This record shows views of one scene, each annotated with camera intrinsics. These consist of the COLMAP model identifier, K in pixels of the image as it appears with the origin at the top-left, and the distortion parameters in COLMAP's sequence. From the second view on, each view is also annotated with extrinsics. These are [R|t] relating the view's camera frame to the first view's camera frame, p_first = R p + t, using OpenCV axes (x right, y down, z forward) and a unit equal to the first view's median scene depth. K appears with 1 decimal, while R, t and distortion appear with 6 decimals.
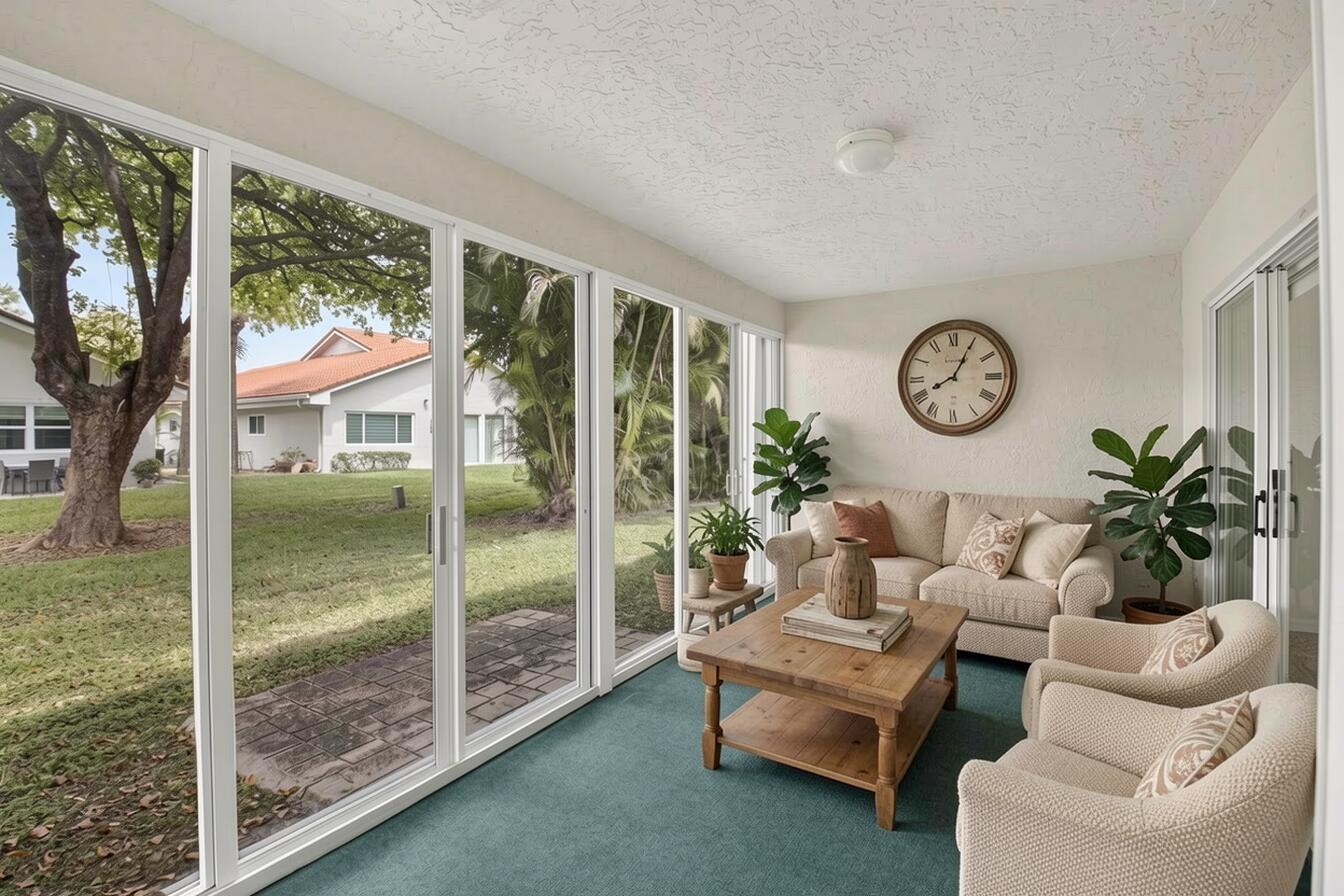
lens RADIAL K [[585.4, 0, 682.5], [0, 585.4, 437.3], [0, 0, 1]] dist [0.013244, -0.023020]
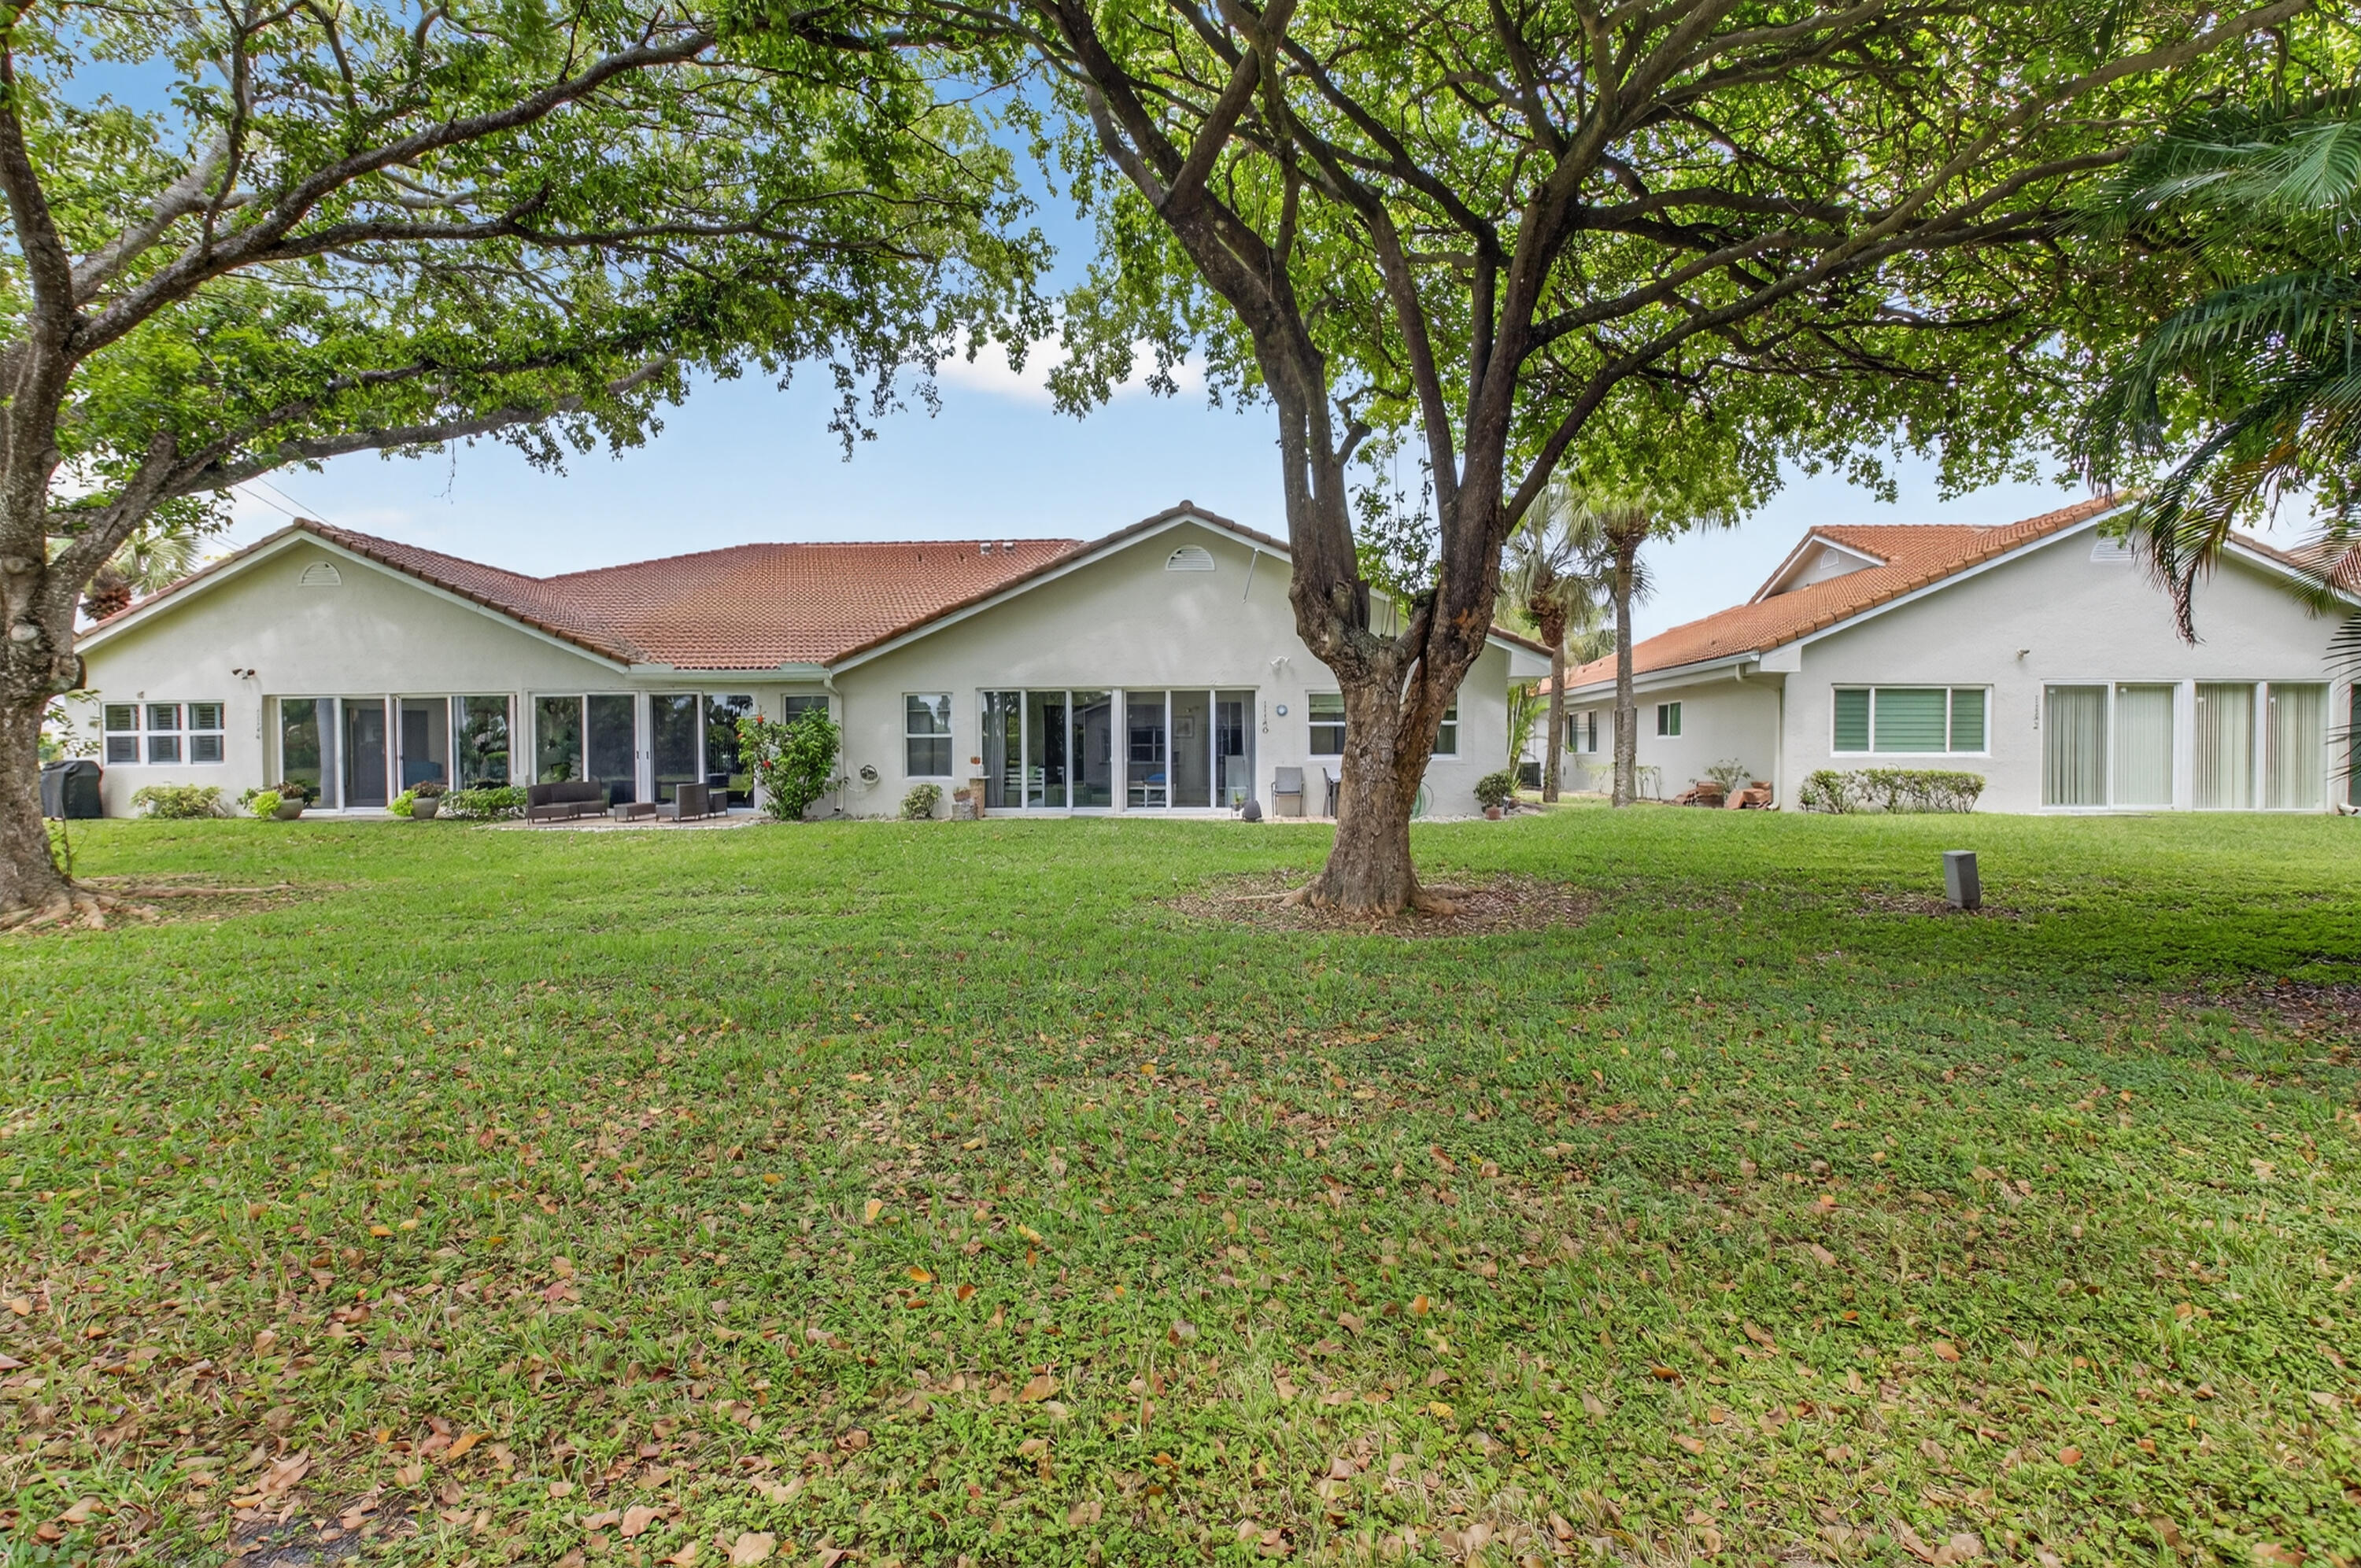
lens RADIAL K [[1065.9, 0, 1162.4], [0, 1065.9, 768.7], [0, 0, 1]] dist [0.017607, -0.029001]
pose [[0.467375, 0.017047, -0.883895, -0.083114], [-0.001111, 0.999825, 0.018696, 0.011784], [0.884058, -0.007756, 0.467312, 0.155352]]
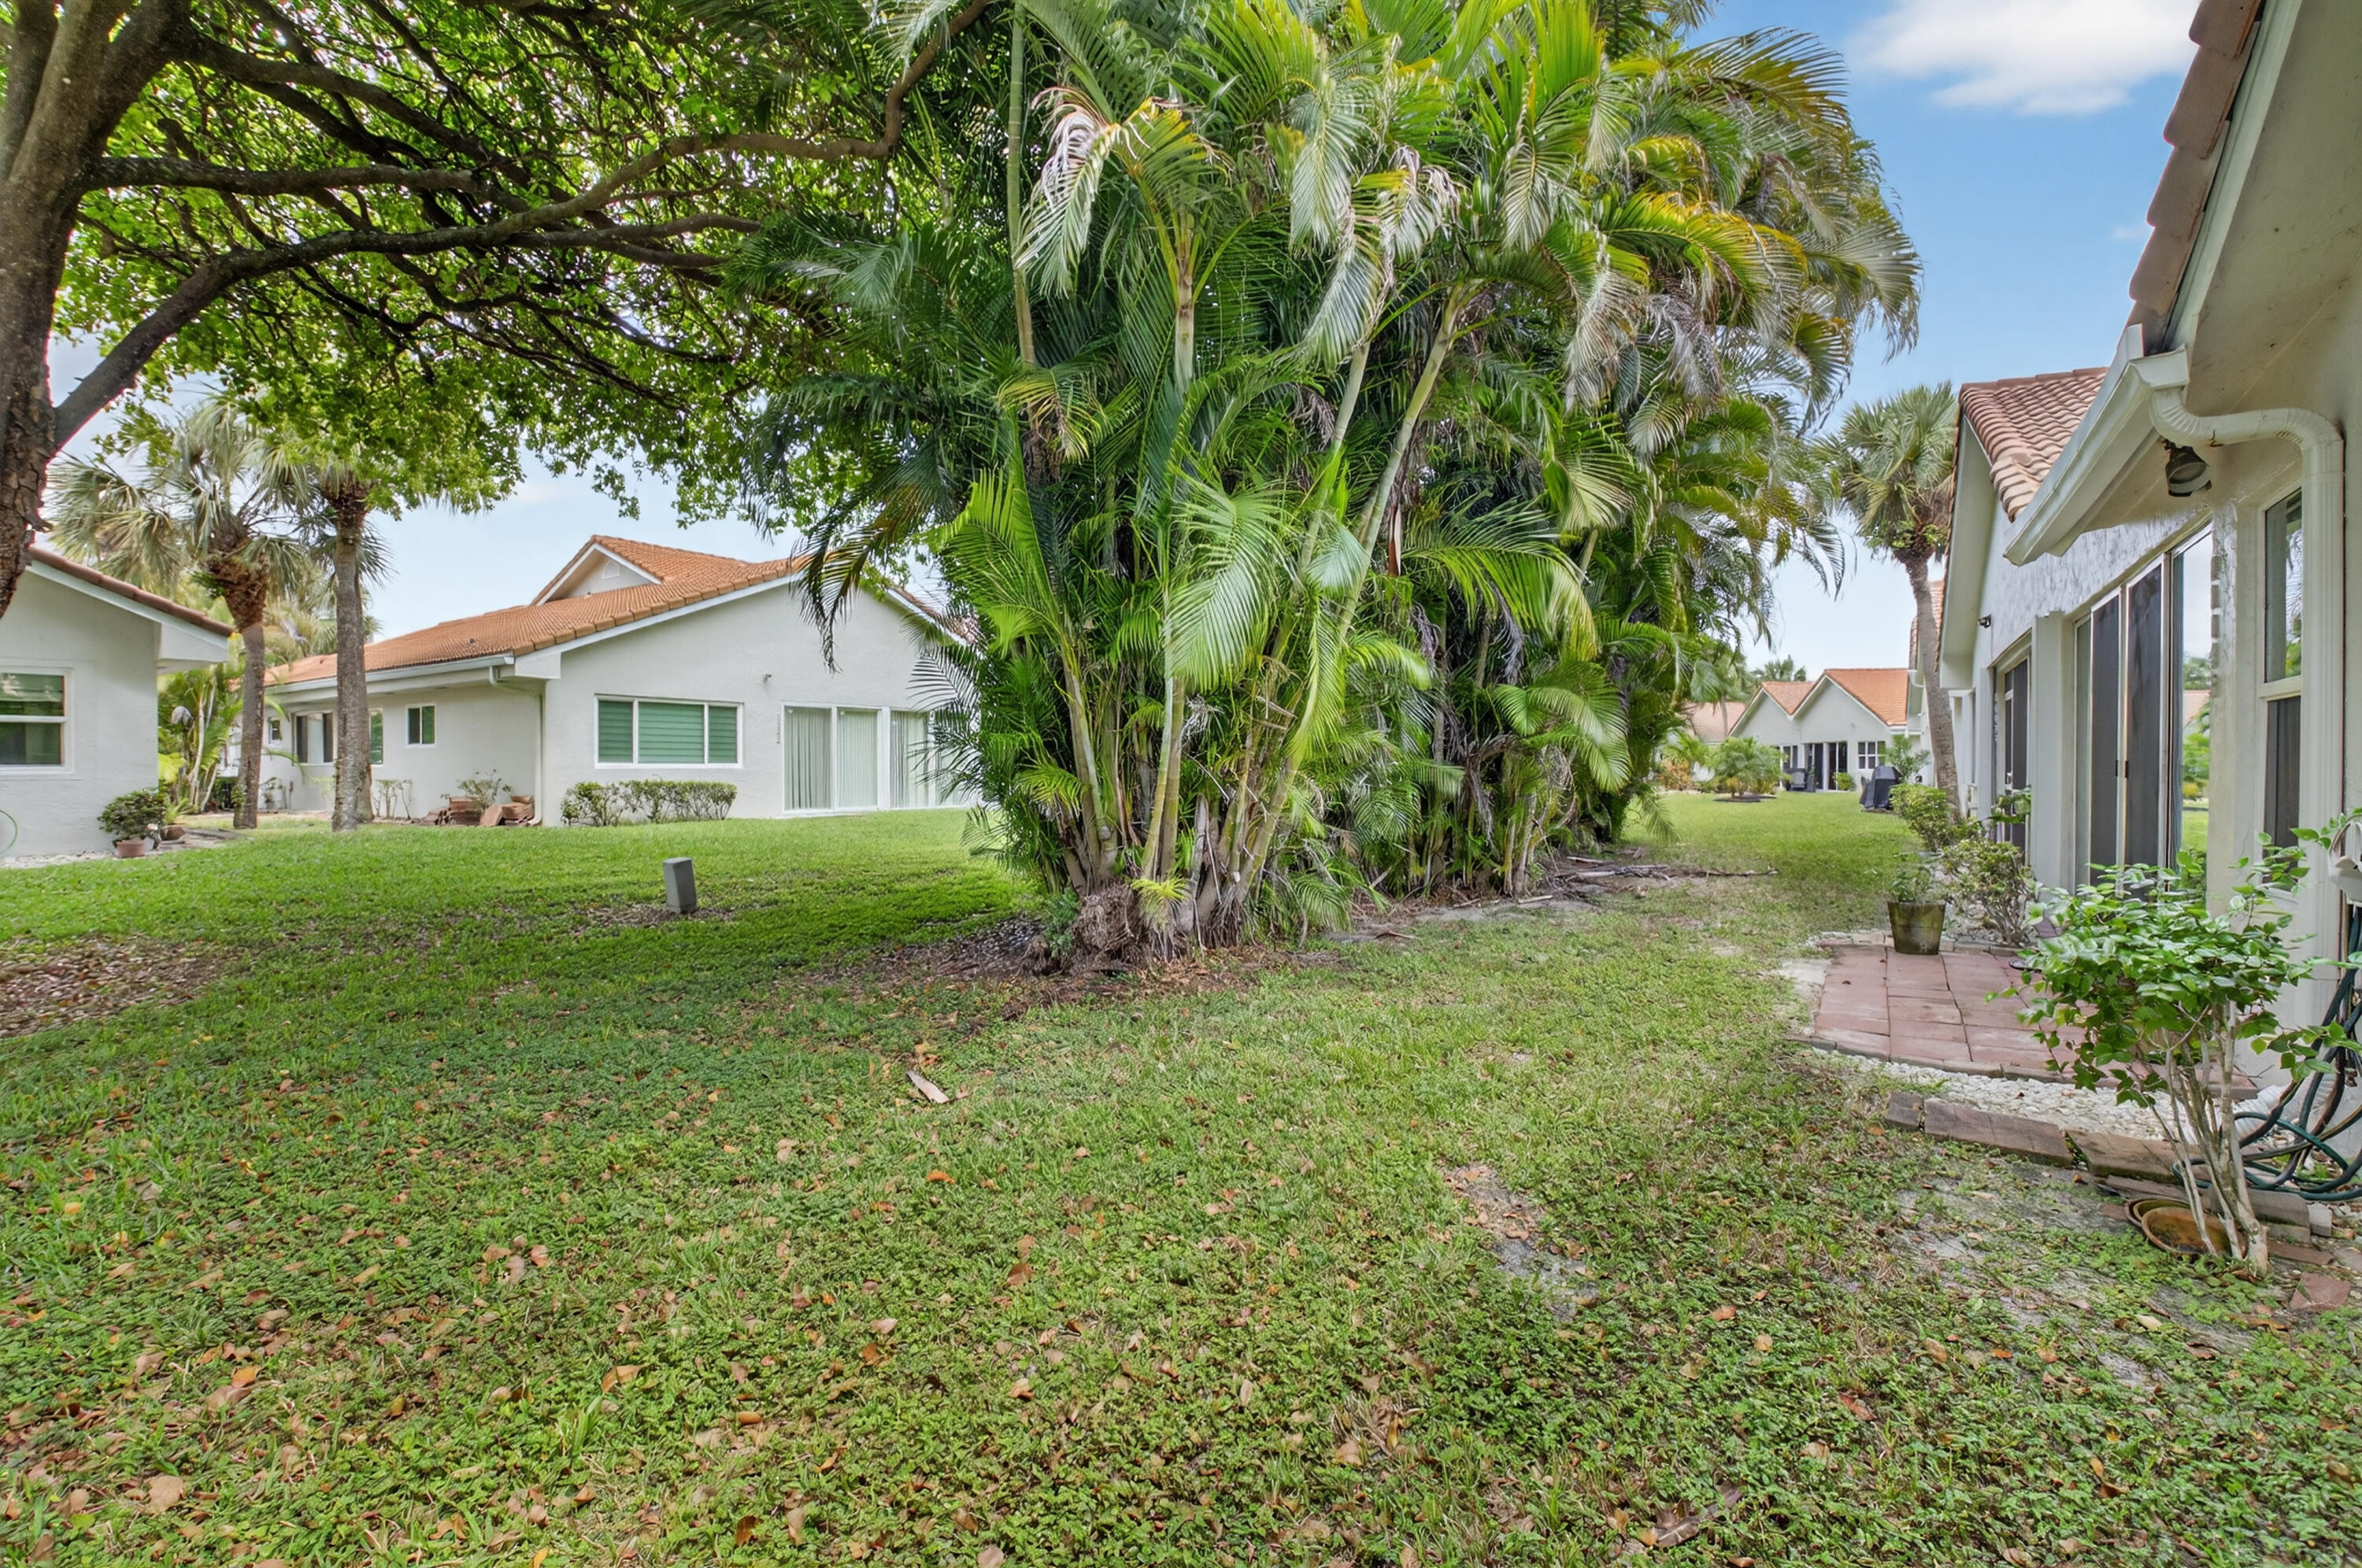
lens RADIAL K [[1089.9, 0, 1200.0], [0, 1089.9, 777.2], [0, 0, 1]] dist [0.029124, -0.021351]
pose [[0.998813, 0.003711, -0.048567, -0.067038], [-0.003056, 0.999903, 0.013558, 0.011169], [0.048613, -0.013393, 0.998728, 0.199563]]
